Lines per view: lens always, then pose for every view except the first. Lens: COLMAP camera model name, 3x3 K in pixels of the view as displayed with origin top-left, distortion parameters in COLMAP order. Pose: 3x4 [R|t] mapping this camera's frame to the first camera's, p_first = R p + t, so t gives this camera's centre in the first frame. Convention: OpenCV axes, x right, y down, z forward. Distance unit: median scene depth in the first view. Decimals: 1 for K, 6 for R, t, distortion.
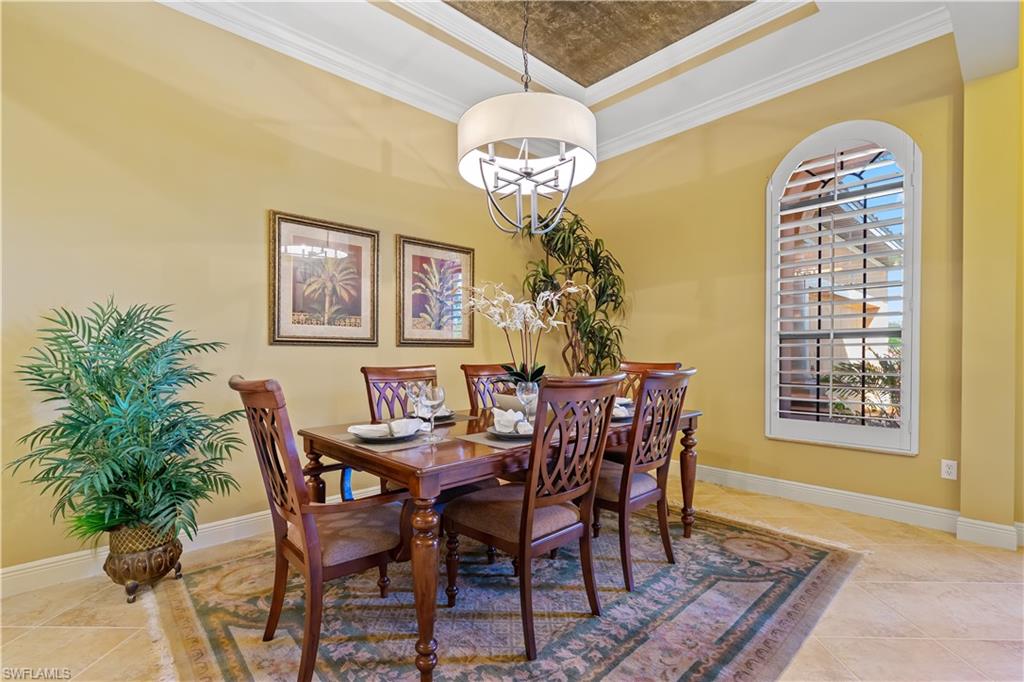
lens RADIAL K [[471.6, 0, 517.4], [0, 471.6, 345.8], [0, 0, 1]] dist [0.000803, 0.000356]
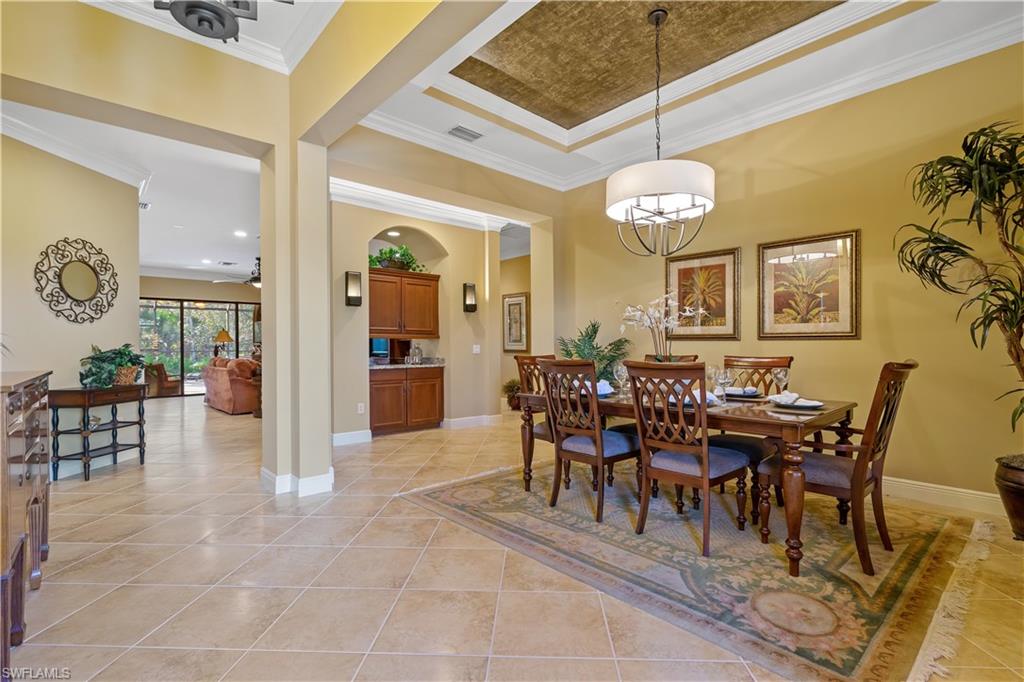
lens RADIAL K [[471.6, 0, 517.4], [0, 471.6, 345.8], [0, 0, 1]] dist [0.000803, 0.000356]
pose [[-0.029221, 0.001701, -0.999572, 0.971546], [0.010602, 0.999943, 0.001391, 0.007946], [0.999517, -0.010557, -0.029238, 0.459480]]
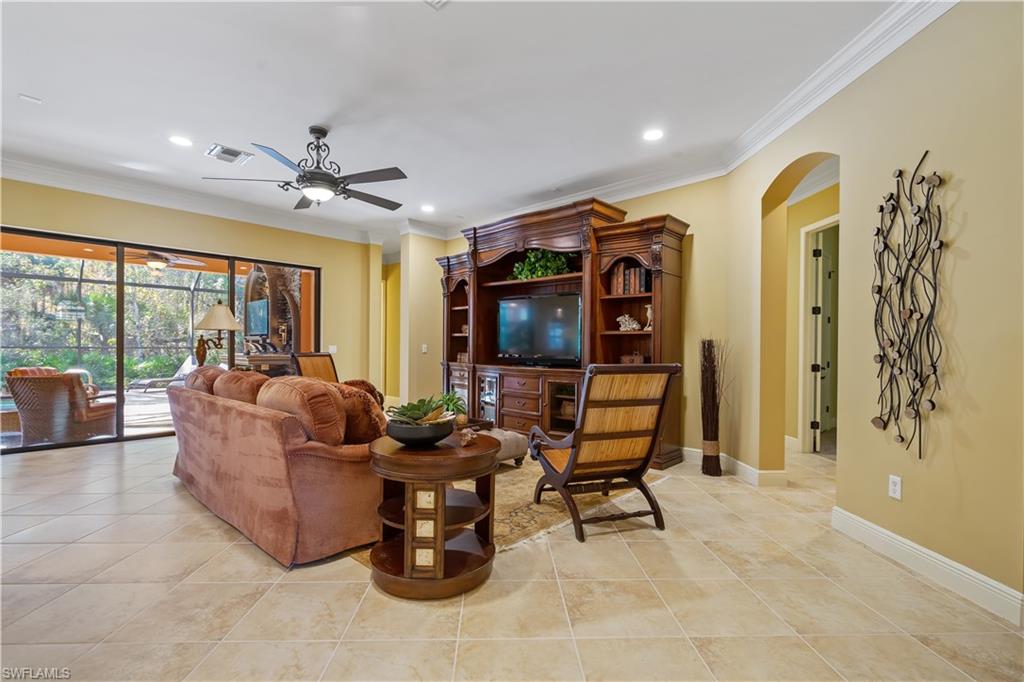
lens RADIAL K [[452.7, 0, 518.5], [0, 452.7, 341.6], [0, 0, 1]] dist [0.001022, 0.000188]
pose [[0.068721, 0.002814, -0.997632, 0.825083], [0.003725, 0.999988, 0.003077, 0.007168], [0.997629, -0.003928, 0.068710, 0.350171]]
